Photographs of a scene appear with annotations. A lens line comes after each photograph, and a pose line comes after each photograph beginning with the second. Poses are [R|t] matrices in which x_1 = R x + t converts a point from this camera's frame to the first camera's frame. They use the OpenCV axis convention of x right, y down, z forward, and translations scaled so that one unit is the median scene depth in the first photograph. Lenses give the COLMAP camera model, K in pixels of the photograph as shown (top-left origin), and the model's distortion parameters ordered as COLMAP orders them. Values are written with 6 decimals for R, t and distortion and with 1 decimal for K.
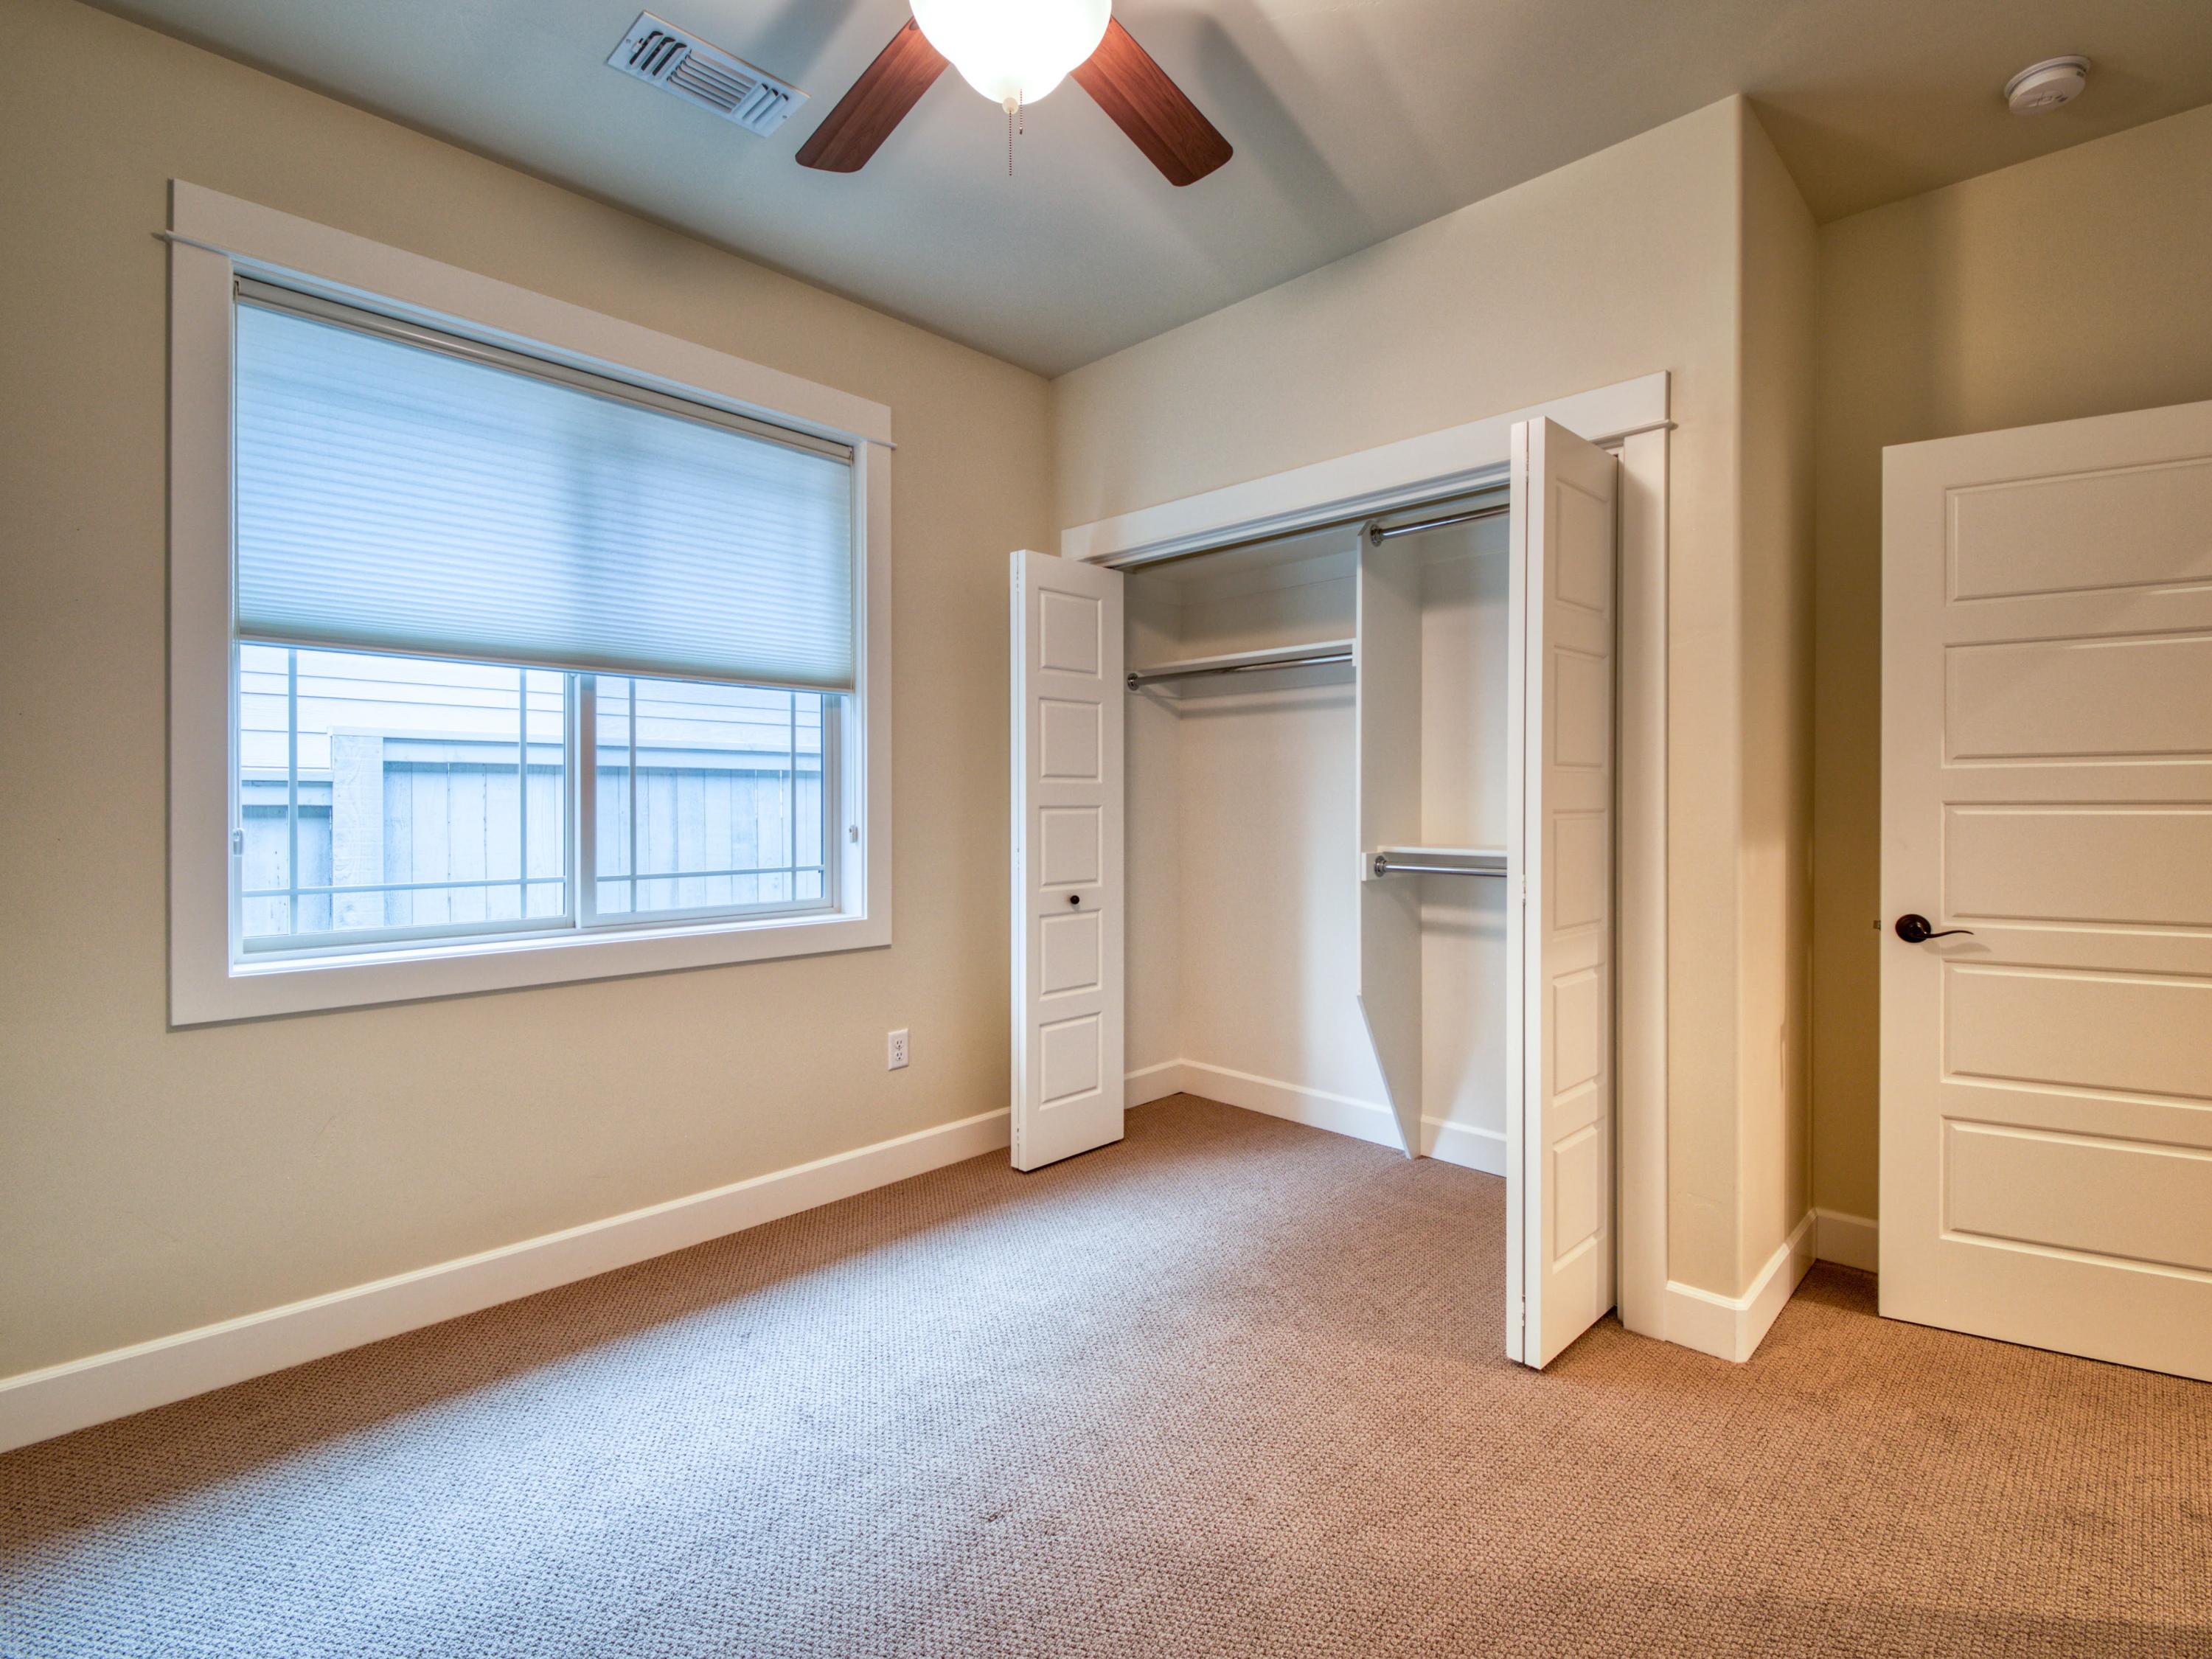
lens RADIAL K [[1060.3, 0, 1118.5], [0, 1060.3, 816.3], [0, 0, 1]] dist [0.027348, -0.000751]
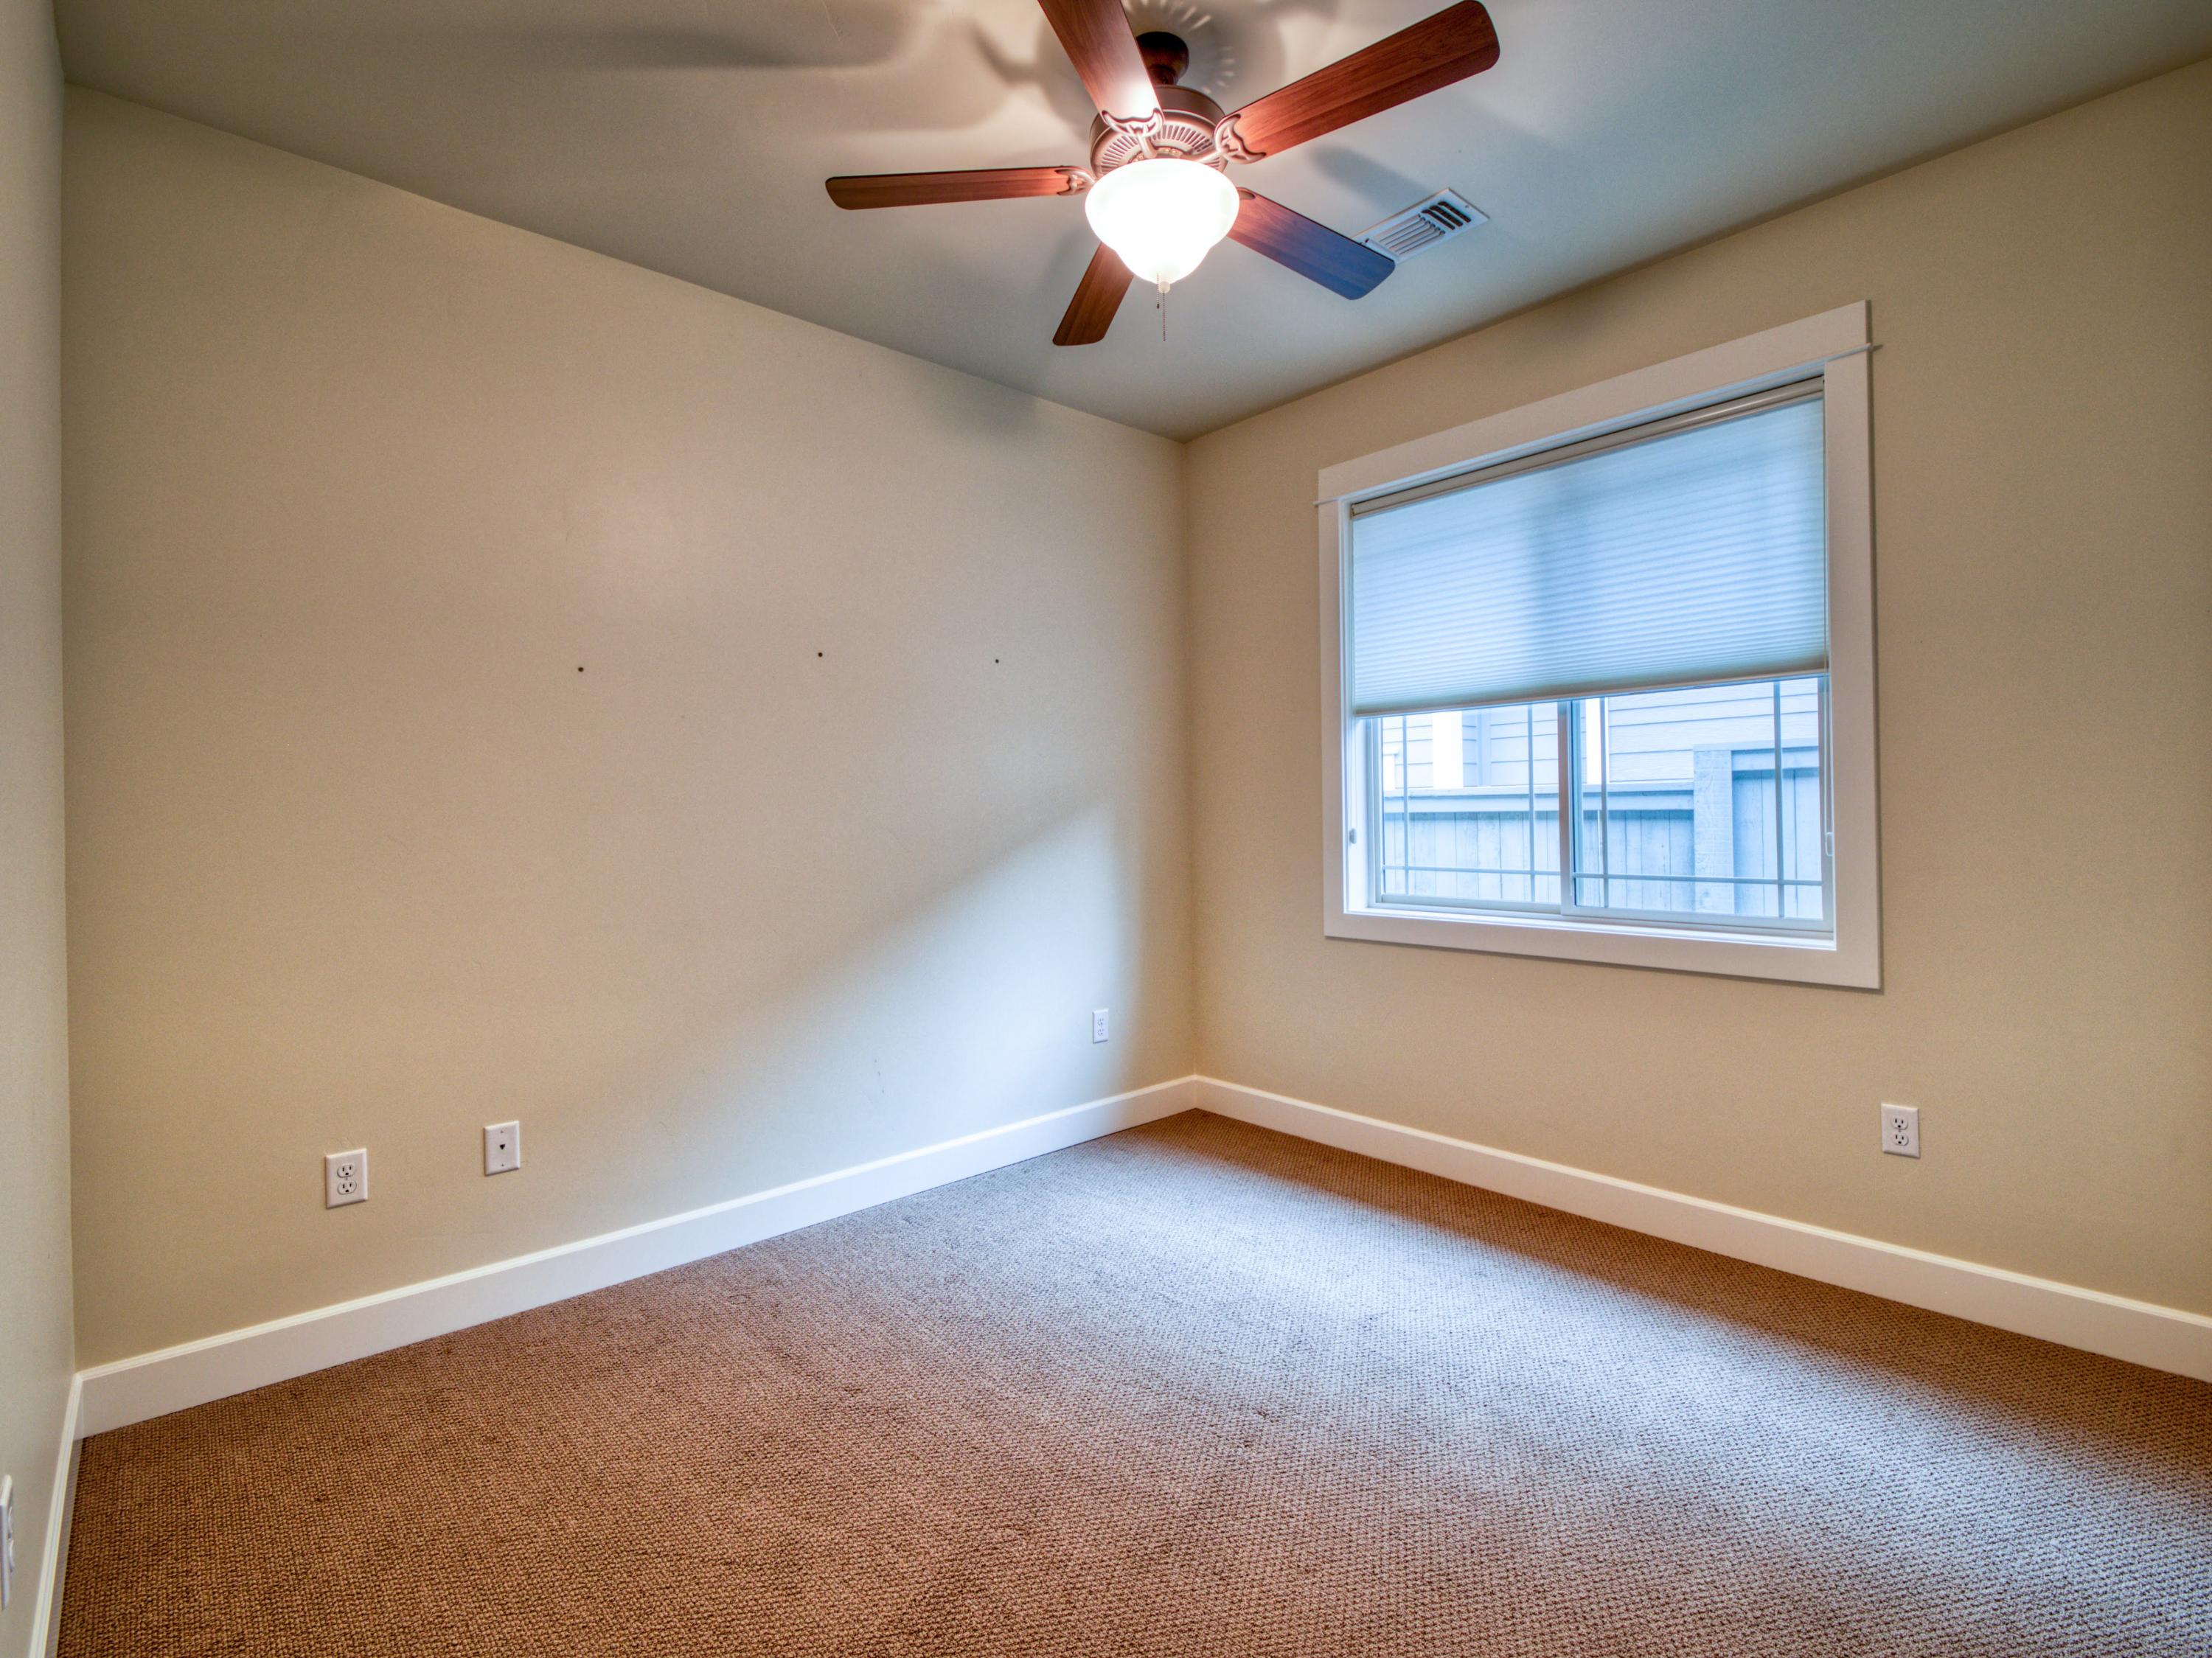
lens RADIAL K [[1014.9, 0, 1108.9], [0, 1014.9, 807.8], [0, 0, 1]] dist [0.000915, -0.000619]
pose [[-0.054406, -0.005107, -0.998506, 0.595518], [0.000975, 0.999986, -0.005168, -0.008604], [0.998518, -0.001255, -0.054400, 0.514977]]
